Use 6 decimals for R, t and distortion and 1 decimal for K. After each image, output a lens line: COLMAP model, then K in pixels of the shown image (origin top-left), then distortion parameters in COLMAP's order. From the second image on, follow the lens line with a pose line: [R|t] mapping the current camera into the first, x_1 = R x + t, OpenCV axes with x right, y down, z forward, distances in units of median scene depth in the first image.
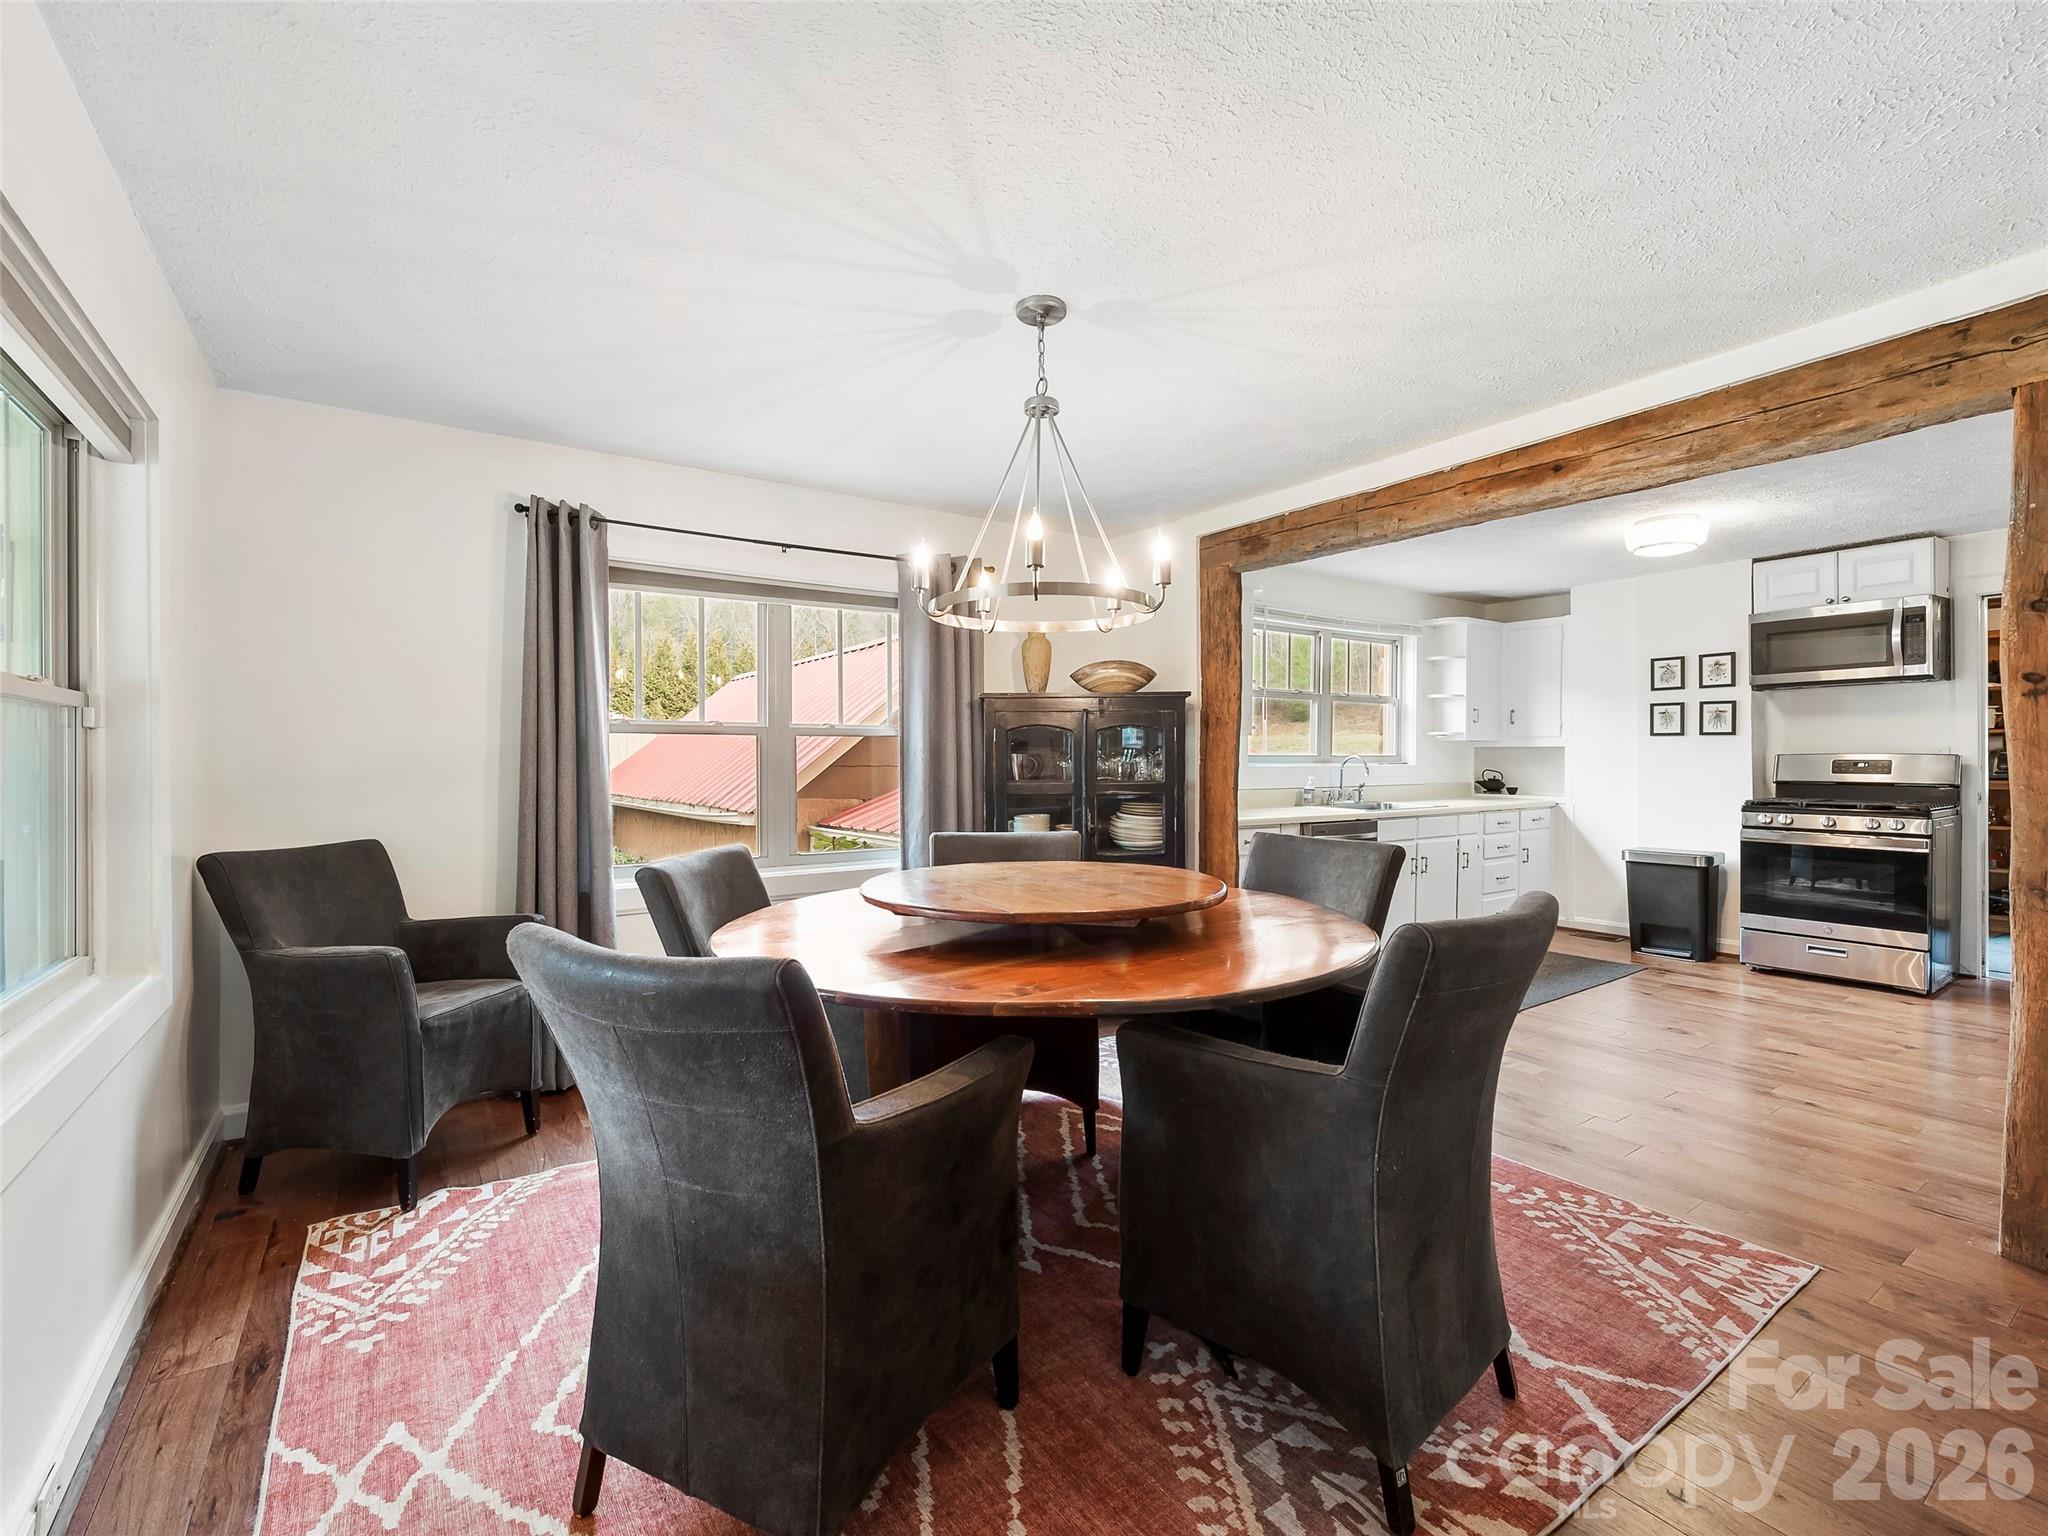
lens RADIAL K [[909.9, 0, 1021.6], [0, 909.9, 762.5], [0, 0, 1]] dist [0.029611, -0.011668]
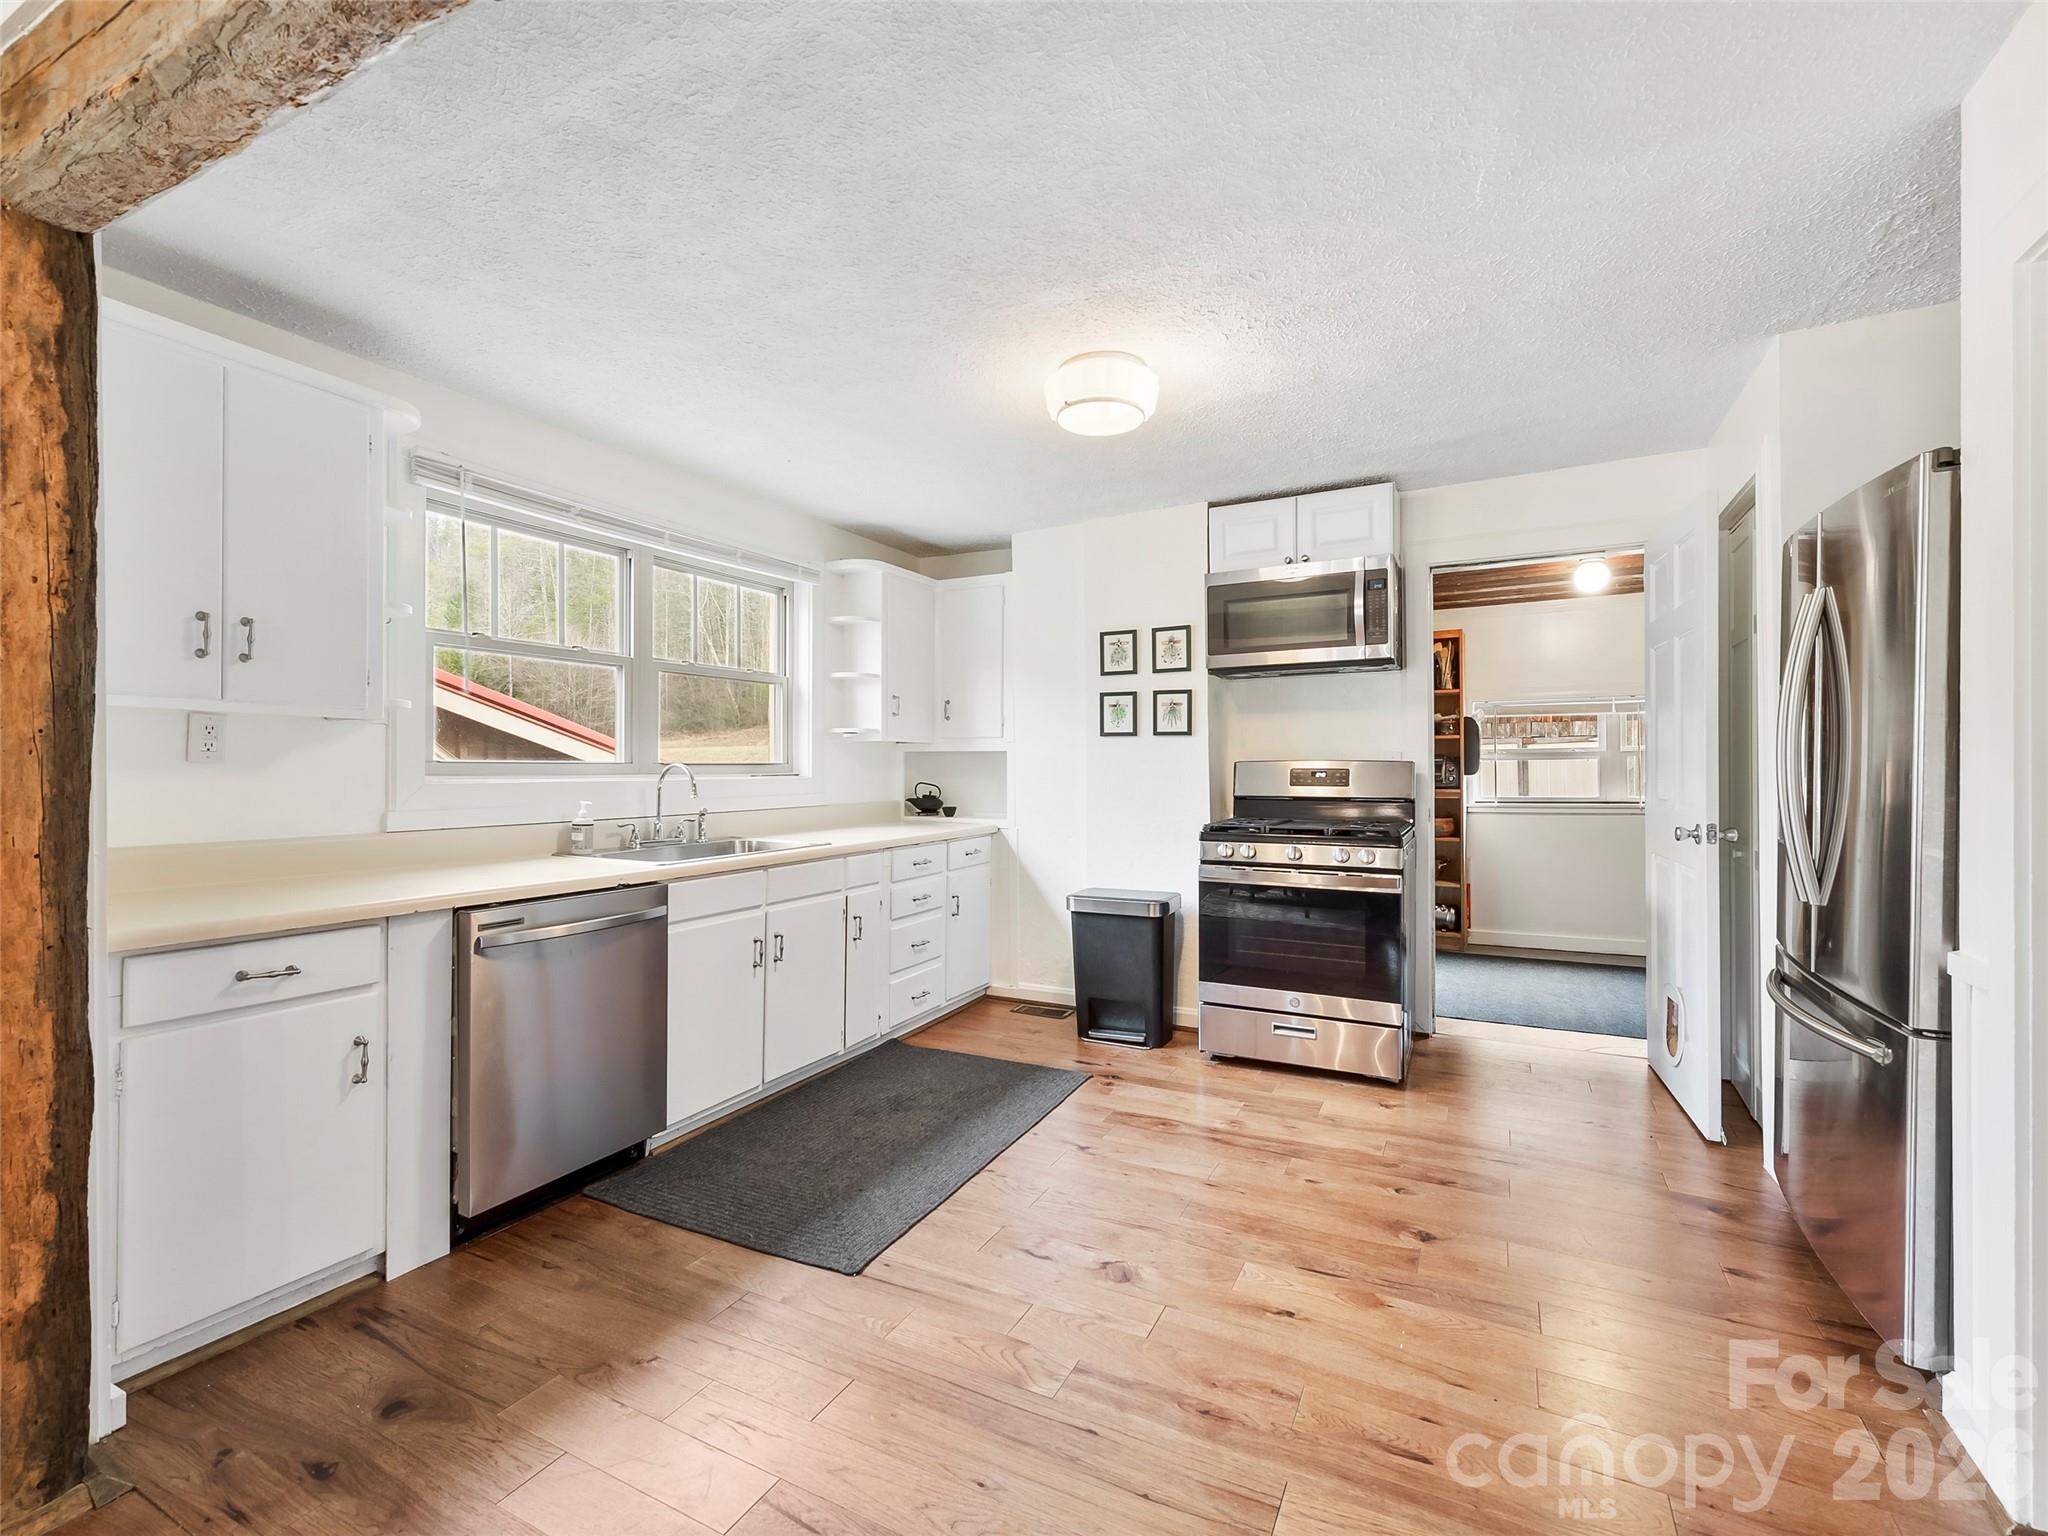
lens RADIAL K [[909.9, 0, 1021.6], [0, 909.9, 762.5], [0, 0, 1]] dist [0.029611, -0.011668]
pose [[0.885407, 0.001326, 0.464814, 0.310653], [0.003553, 0.999947, -0.009621, -0.001365], [-0.464803, 0.010170, 0.885356, 0.412824]]
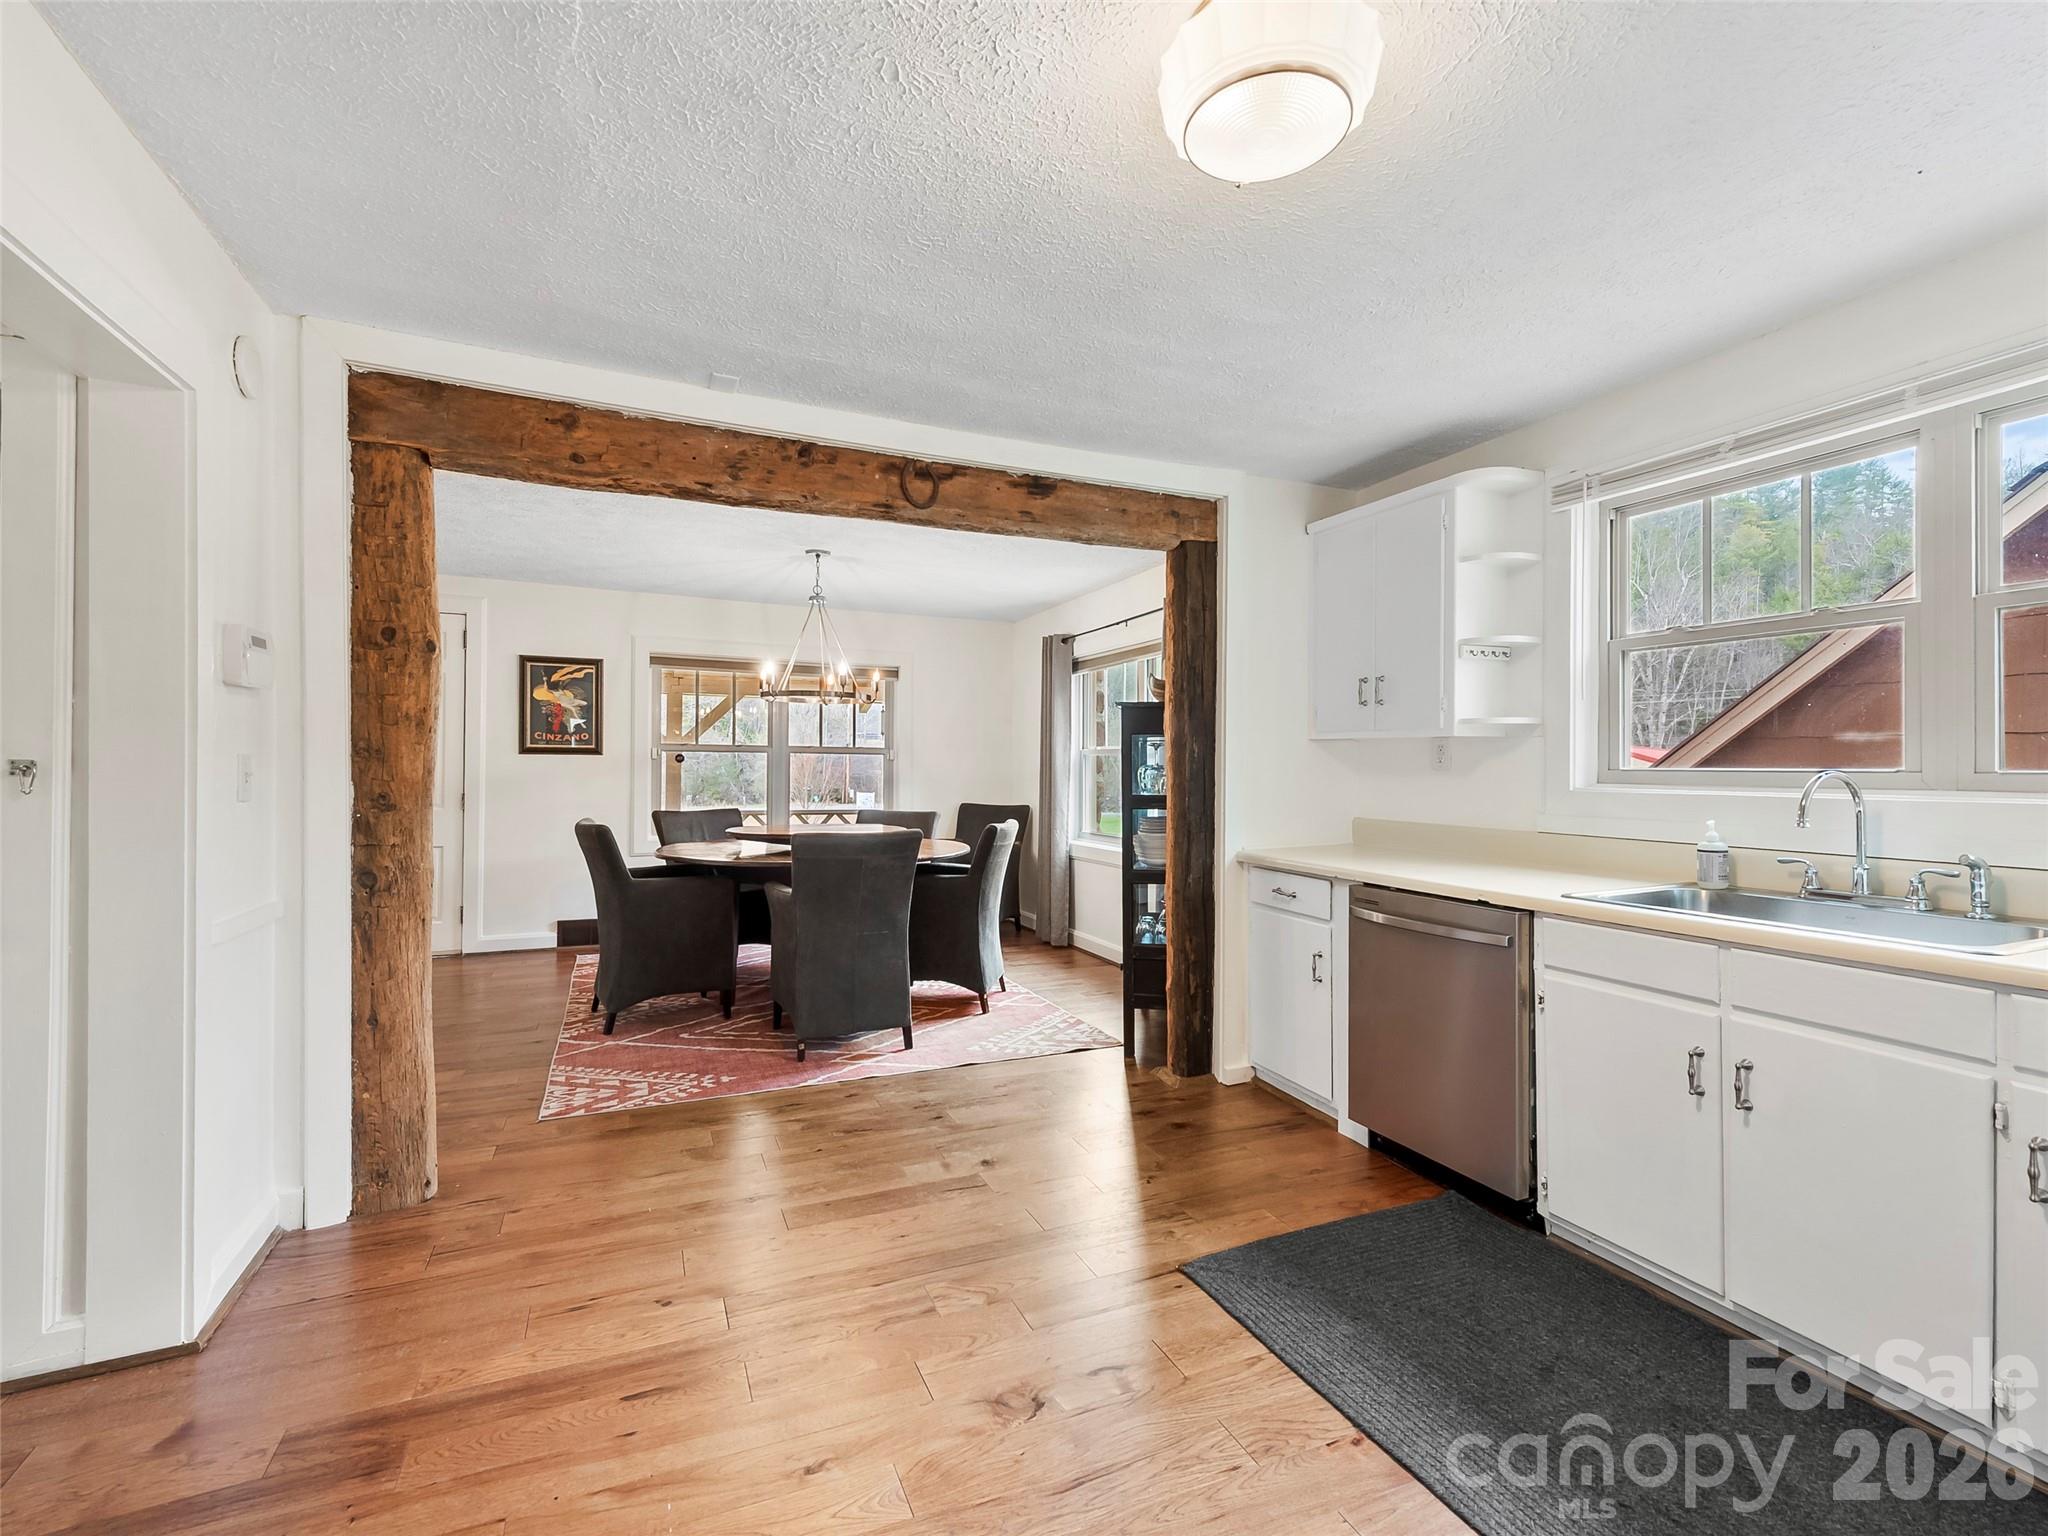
lens RADIAL K [[909.9, 0, 1021.6], [0, 909.9, 762.5], [0, 0, 1]] dist [0.029611, -0.011668]
pose [[-0.199967, -0.004750, -0.979791, 0.863564], [-0.007754, 0.999965, -0.003265, -0.008182], [0.979772, 0.006944, -0.199997, 0.822927]]
